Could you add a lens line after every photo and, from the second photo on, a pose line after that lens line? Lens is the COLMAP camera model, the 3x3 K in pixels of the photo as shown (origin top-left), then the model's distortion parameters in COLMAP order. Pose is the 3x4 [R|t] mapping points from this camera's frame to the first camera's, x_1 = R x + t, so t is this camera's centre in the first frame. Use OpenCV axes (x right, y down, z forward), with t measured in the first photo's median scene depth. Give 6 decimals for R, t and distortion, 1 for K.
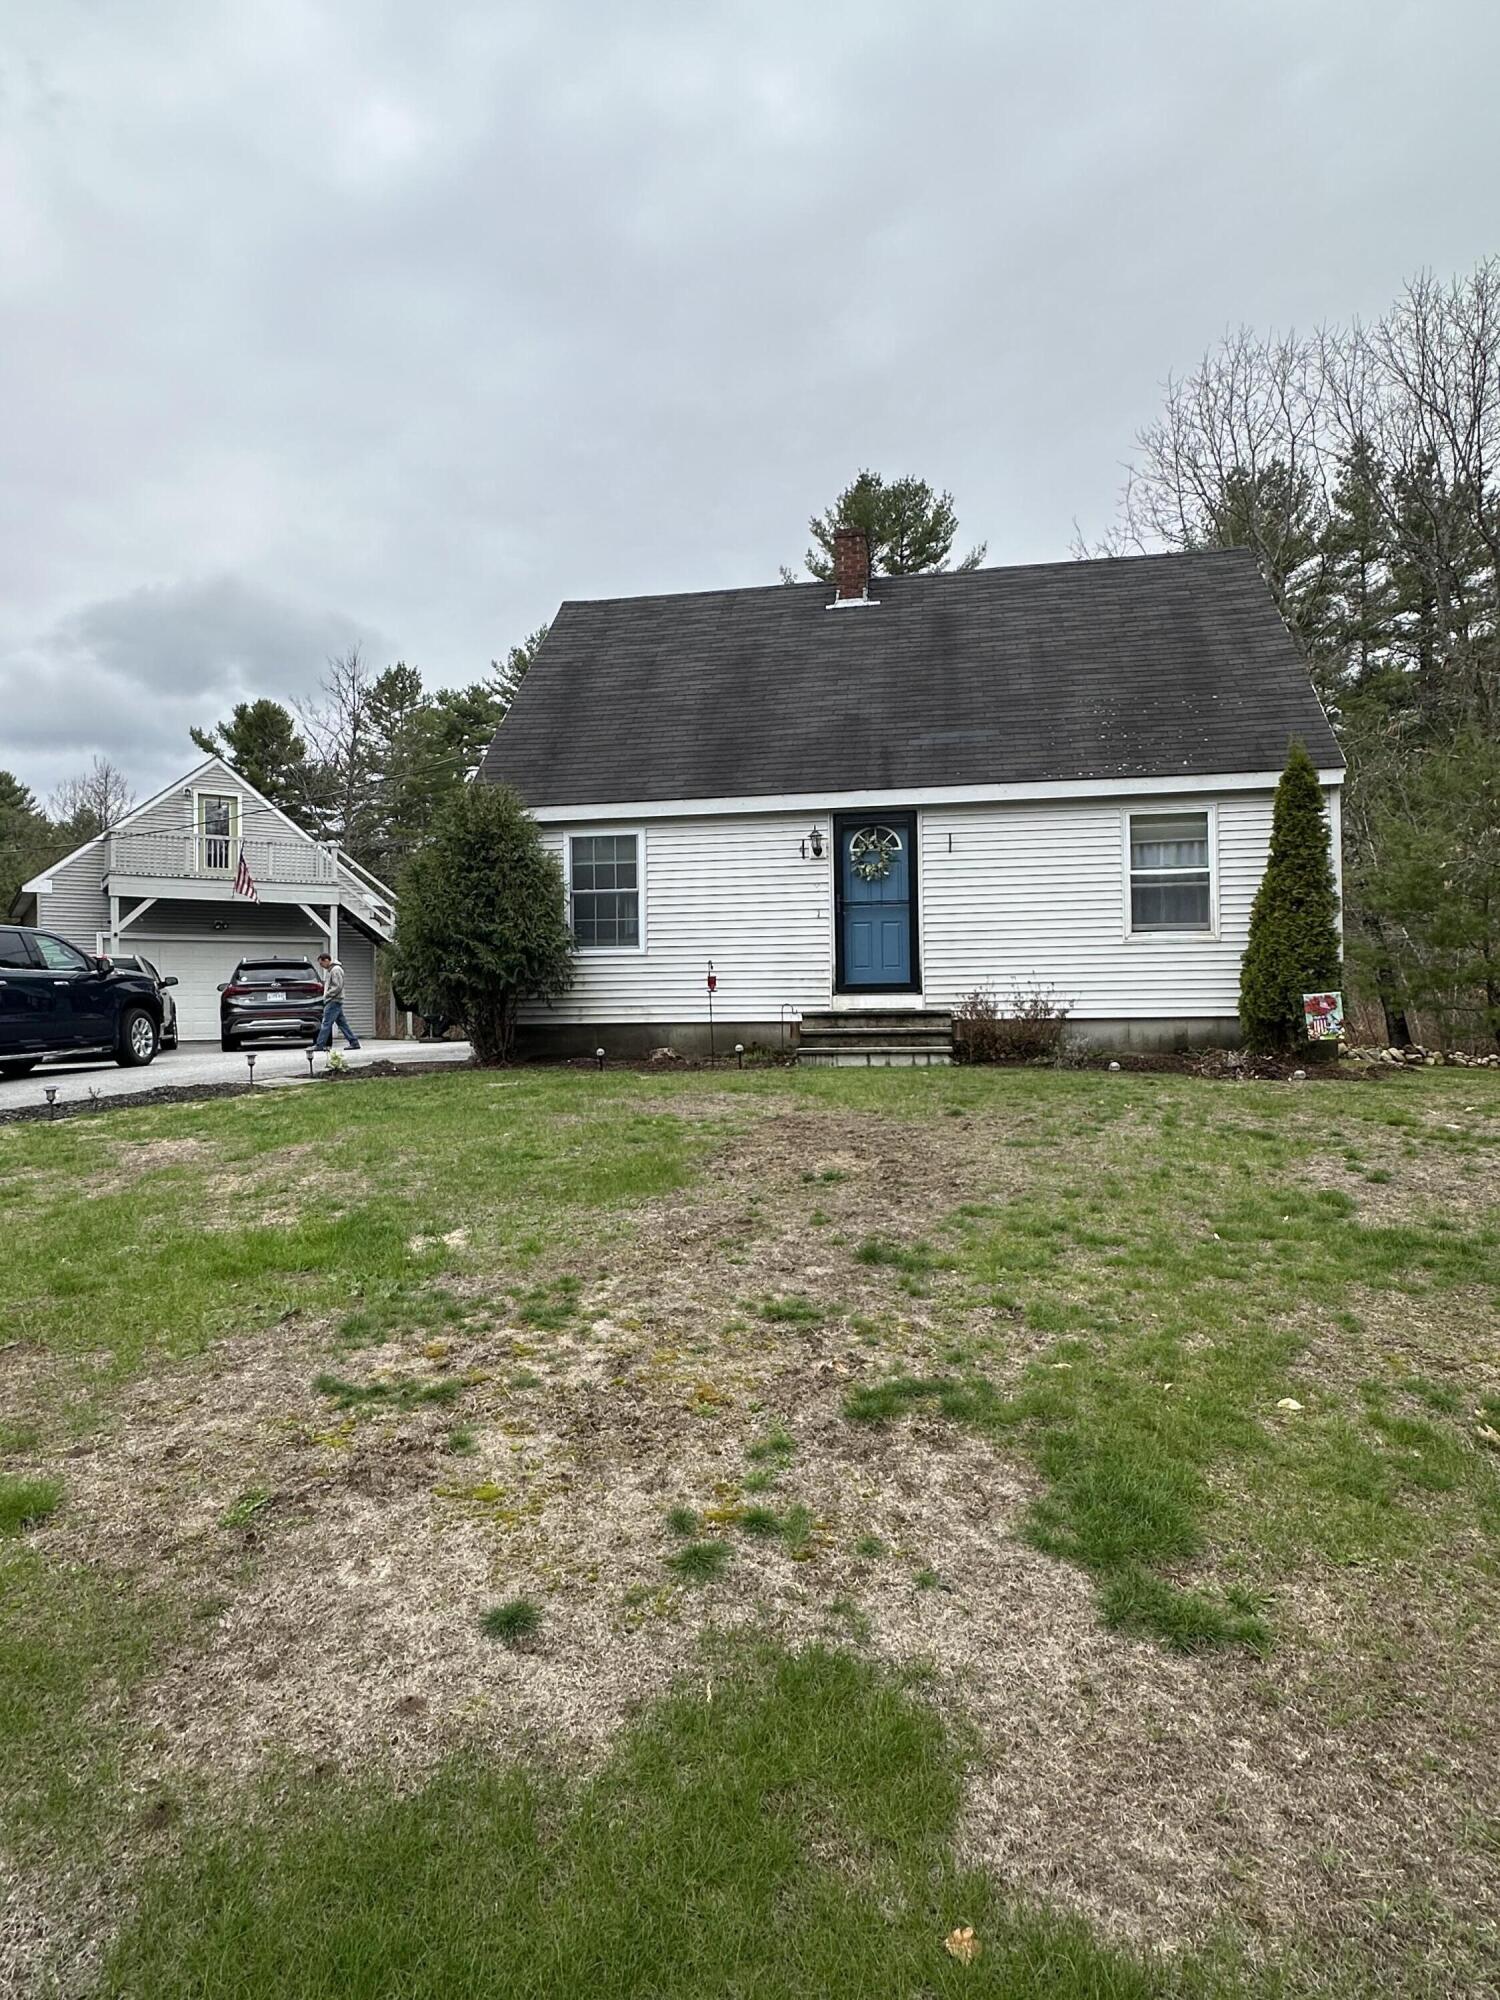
lens RADIAL K [[1144.5, 0, 741.5], [0, 1144.5, 999.2], [0, 0, 1]] dist [0.002841, 0.005789]
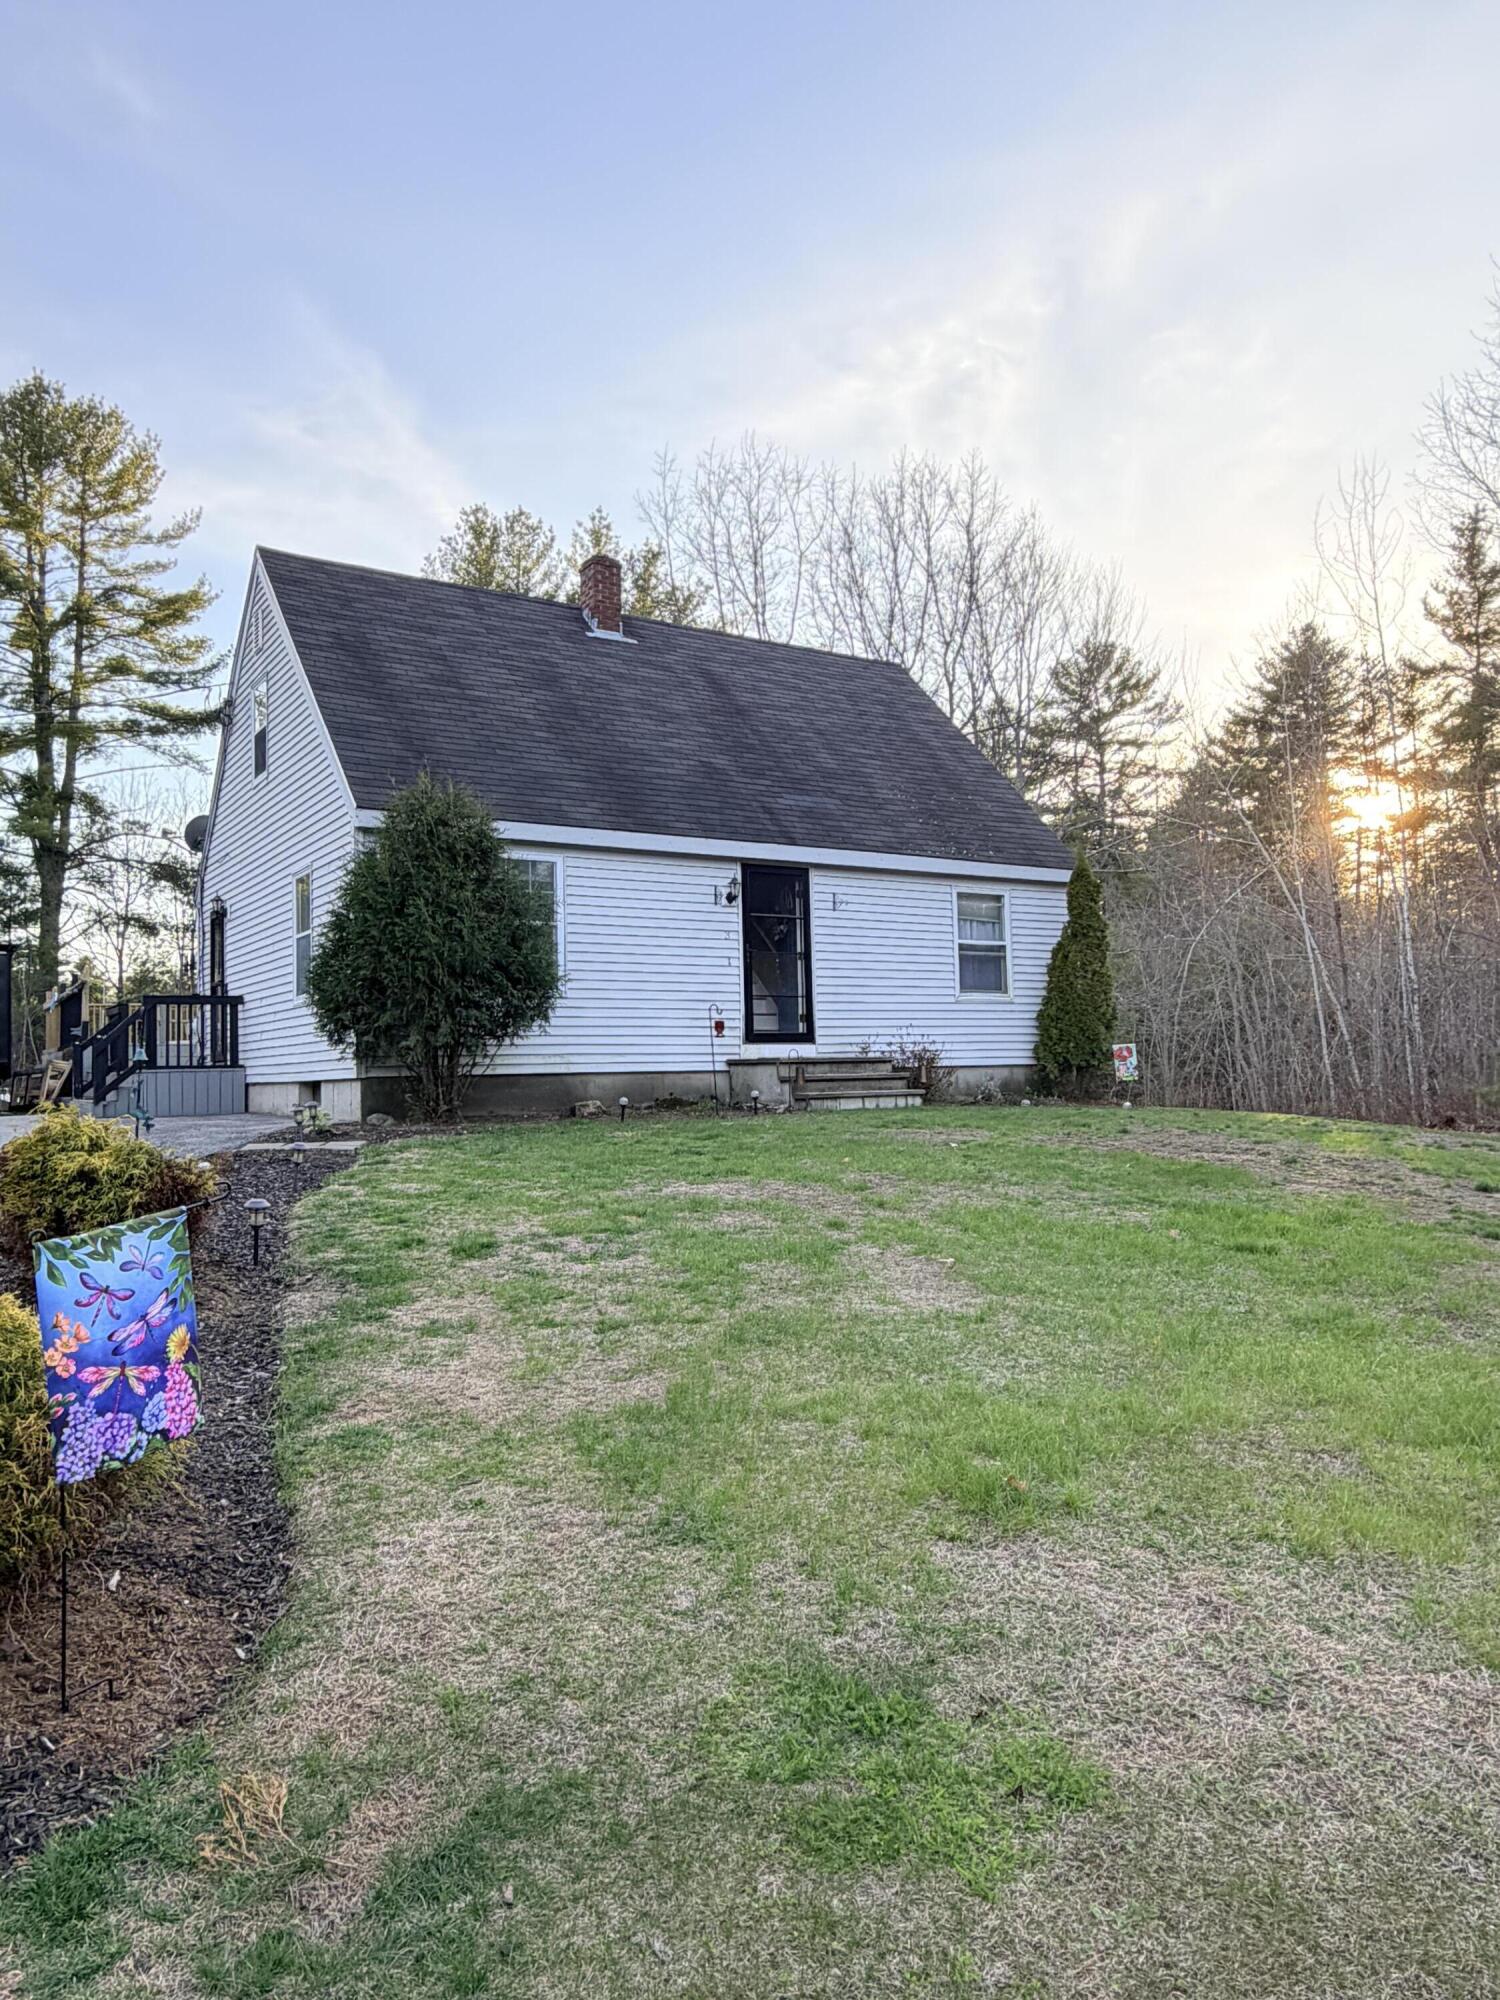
lens RADIAL K [[1390.0, 0, 761.4], [0, 1390.0, 1015.7], [0, 0, 1]] dist [0.008736, -0.008314]
pose [[0.729383, 0.026653, 0.683586, -0.739852], [0.005917, 0.998958, -0.045263, 0.027024], [-0.684080, 0.037059, 0.728465, 0.107905]]
